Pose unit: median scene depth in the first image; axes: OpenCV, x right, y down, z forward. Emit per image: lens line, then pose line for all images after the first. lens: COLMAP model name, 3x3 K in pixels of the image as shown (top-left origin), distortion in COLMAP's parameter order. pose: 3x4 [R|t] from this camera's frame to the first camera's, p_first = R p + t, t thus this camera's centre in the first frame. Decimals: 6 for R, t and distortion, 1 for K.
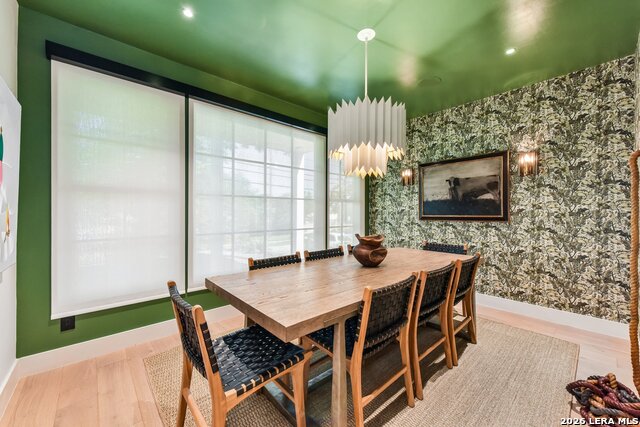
lens RADIAL K [[254.5, 0, 323.7], [0, 254.5, 211.5], [0, 0, 1]] dist [0.000152, -0.000276]
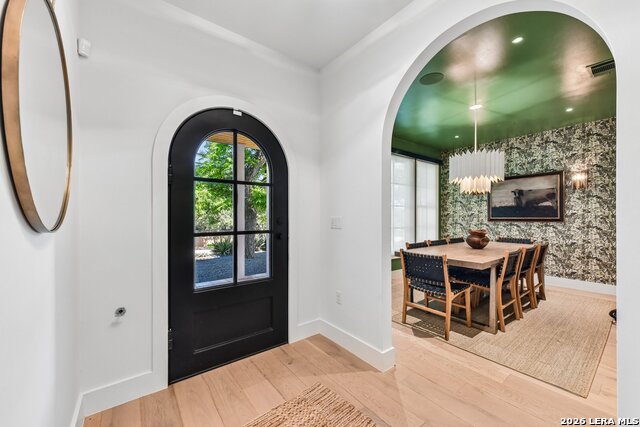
lens RADIAL K [[254.5, 0, 322.4], [0, 254.5, 215.9], [0, 0, 1]] dist [0.000152, -0.000276]
pose [[0.996774, -0.000916, -0.080253, -0.490386], [0.001140, 0.999996, 0.002744, 0.001720], [0.080250, -0.002826, 0.996771, -0.504159]]
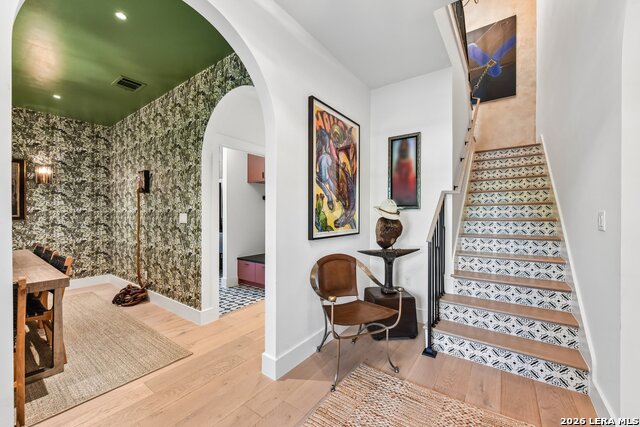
lens RADIAL K [[254.5, 0, 323.5], [0, 254.5, 215.8], [0, 0, 1]] dist [0.000152, -0.000276]
pose [[-0.220288, -0.003836, 0.975427, -0.748045], [-0.001930, 0.999992, 0.003497, 0.012351], [-0.975433, -0.001112, -0.220293, -0.087114]]
